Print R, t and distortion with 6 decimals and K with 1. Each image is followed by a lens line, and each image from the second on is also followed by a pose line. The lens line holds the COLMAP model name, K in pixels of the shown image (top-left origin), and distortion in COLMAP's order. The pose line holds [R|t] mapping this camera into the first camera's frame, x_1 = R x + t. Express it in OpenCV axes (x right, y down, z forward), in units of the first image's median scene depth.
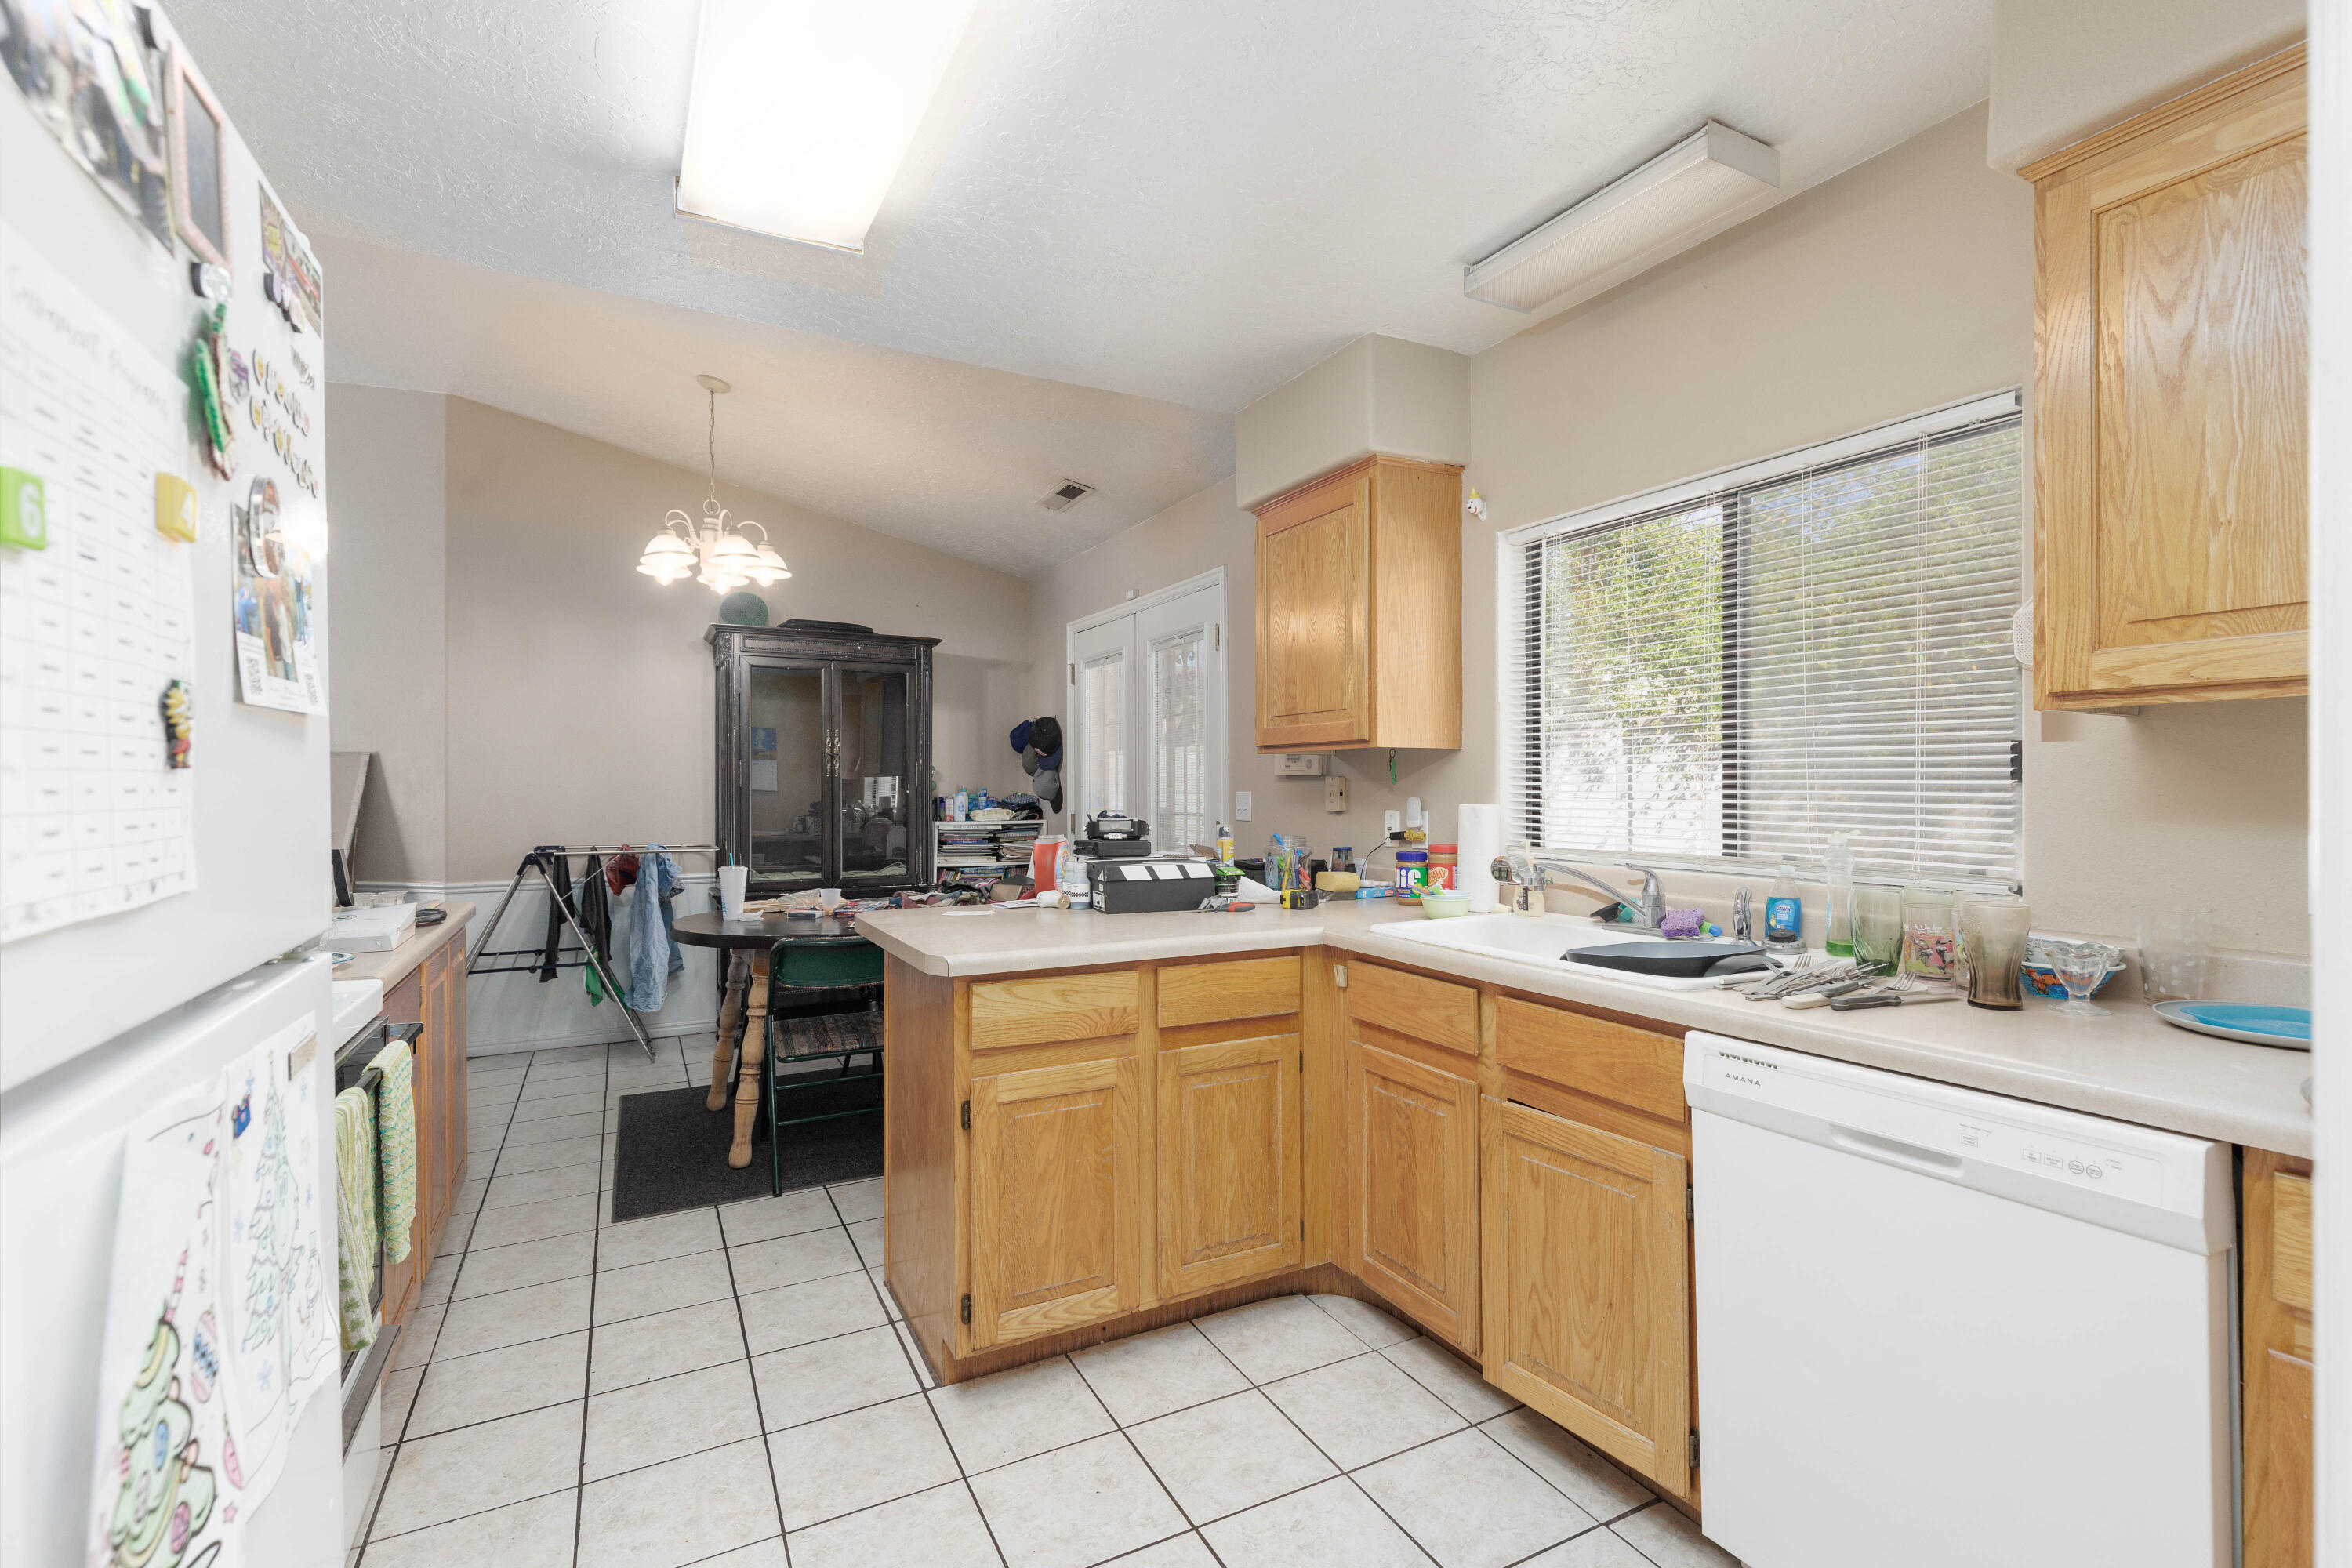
lens RADIAL K [[1028.3, 0, 1176.0], [0, 1028.3, 784.0], [0, 0, 1]] dist [-0.001066, 0.000196]
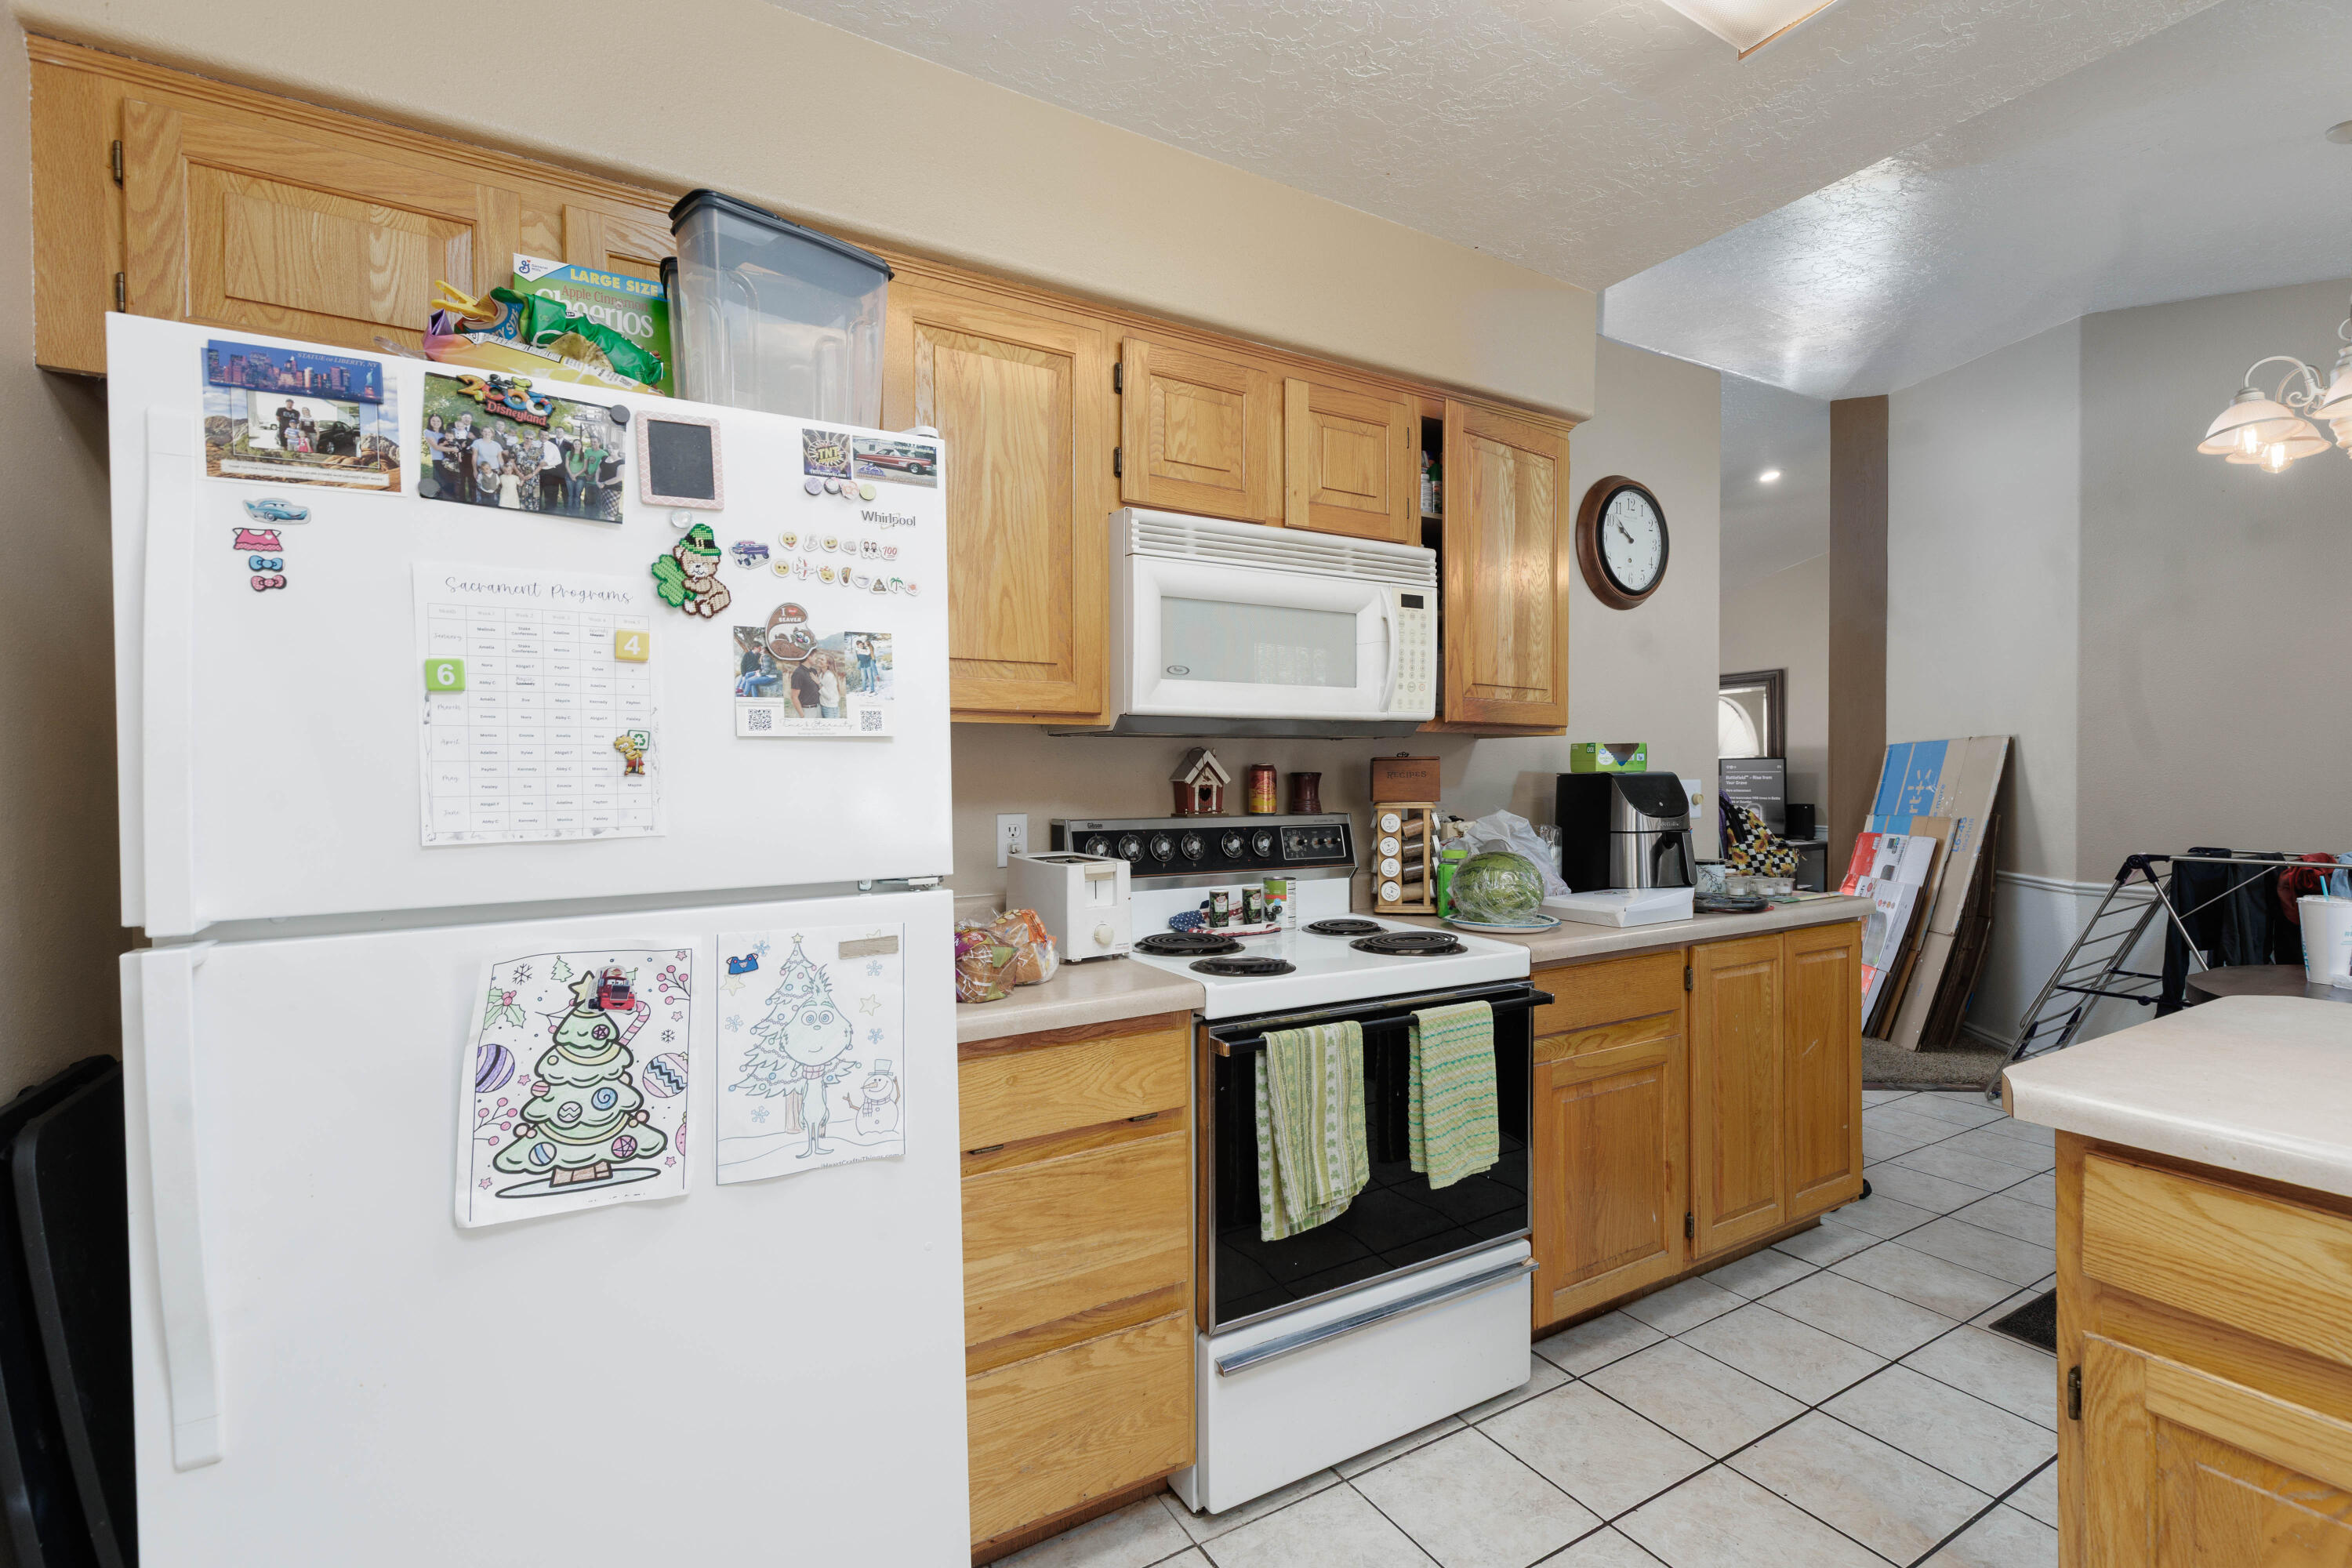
lens RADIAL K [[1028.3, 0, 1176.0], [0, 1028.3, 784.0], [0, 0, 1]] dist [-0.001066, 0.000196]
pose [[0.061845, 0.010664, -0.998029, 0.139917], [0.007025, 0.999913, 0.011120, -0.001244], [0.998061, -0.007699, 0.061765, 0.241911]]
